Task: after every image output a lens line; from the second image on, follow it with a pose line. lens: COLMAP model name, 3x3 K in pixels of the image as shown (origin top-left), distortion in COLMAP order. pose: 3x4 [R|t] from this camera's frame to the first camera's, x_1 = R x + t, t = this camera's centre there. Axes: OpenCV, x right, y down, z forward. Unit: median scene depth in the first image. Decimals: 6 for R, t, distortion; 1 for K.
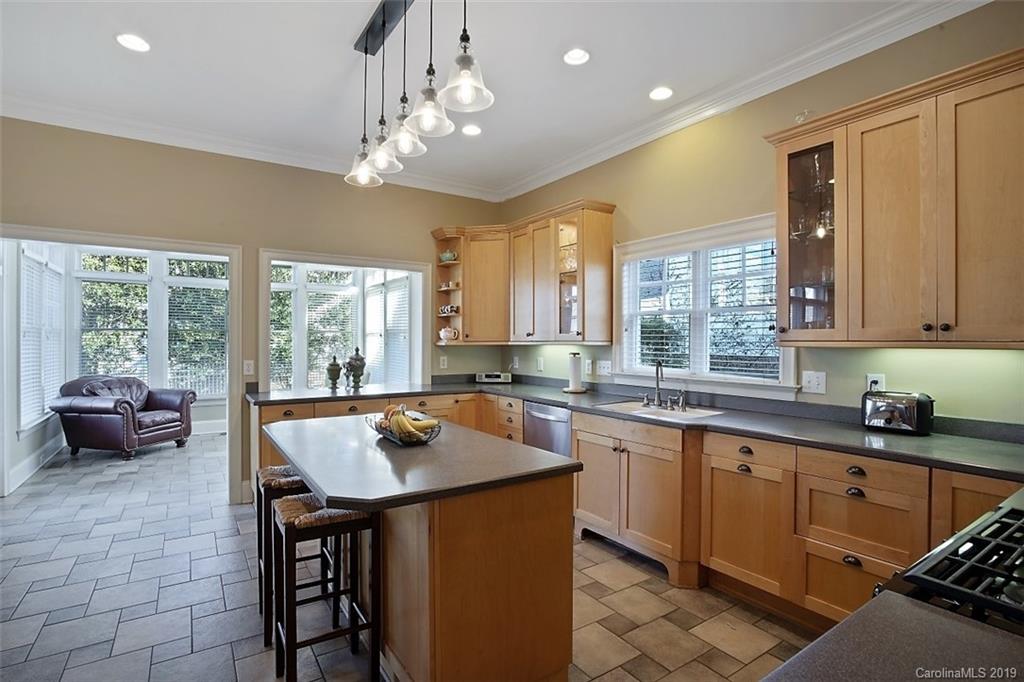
lens RADIAL K [[493.2, 0, 506.8], [0, 493.2, 339.7], [0, 0, 1]] dist [-0.060254, 0.027536]
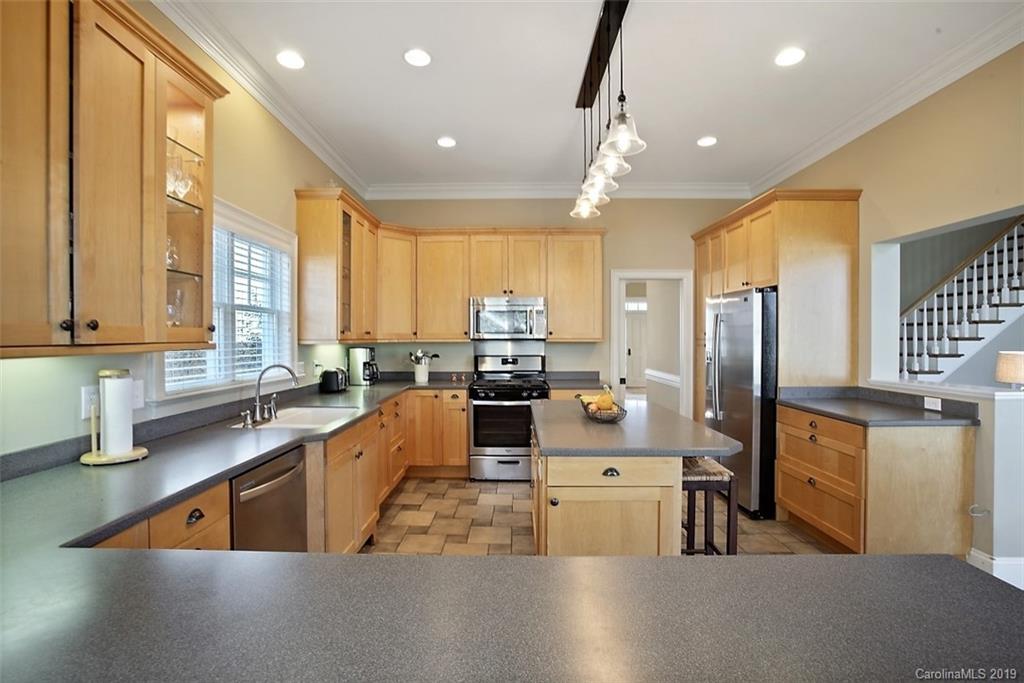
lens RADIAL K [[493.2, 0, 506.8], [0, 493.2, 340.2], [0, 0, 1]] dist [-0.060254, 0.027536]
pose [[-0.822570, -0.002816, 0.568657, -0.413474], [0.000320, 0.999985, 0.005414, -0.002171], [-0.568664, 0.004636, -0.822557, 1.225629]]
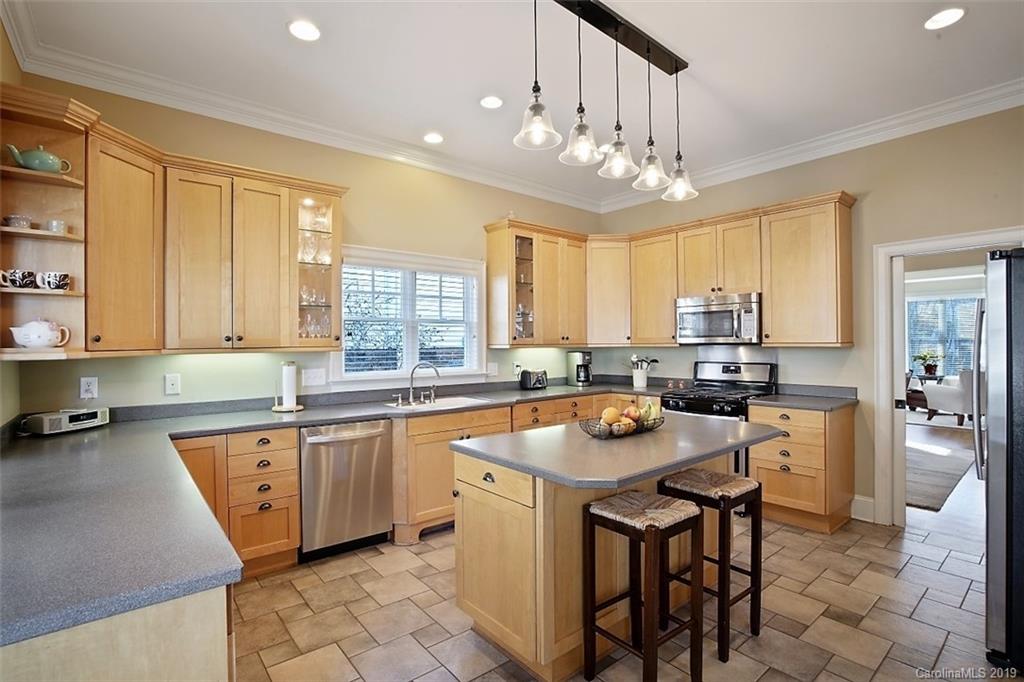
lens RADIAL K [[485.7, 0, 505.5], [0, 485.7, 341.6], [0, 0, 1]] dist [-0.058548, 0.024230]
pose [[-0.095194, 0.004534, 0.995448, -0.719357], [0.005916, 0.999975, -0.003989, -0.000921], [-0.995441, 0.005509, -0.095219, 0.768651]]
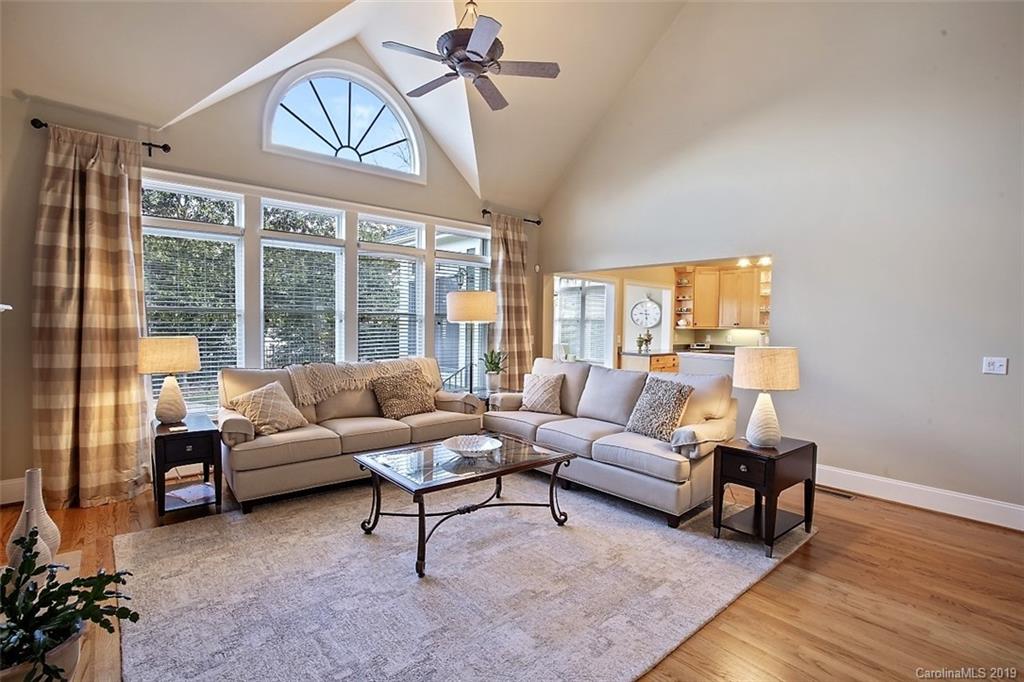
lens RADIAL K [[485.7, 0, 505.5], [0, 485.7, 341.6], [0, 0, 1]] dist [-0.058548, 0.024230]
pose [[0.993397, 0.008614, 0.114403, -1.243056], [-0.012787, 0.999278, 0.035790, 0.003990], [-0.114012, -0.037017, 0.992789, -0.937775]]
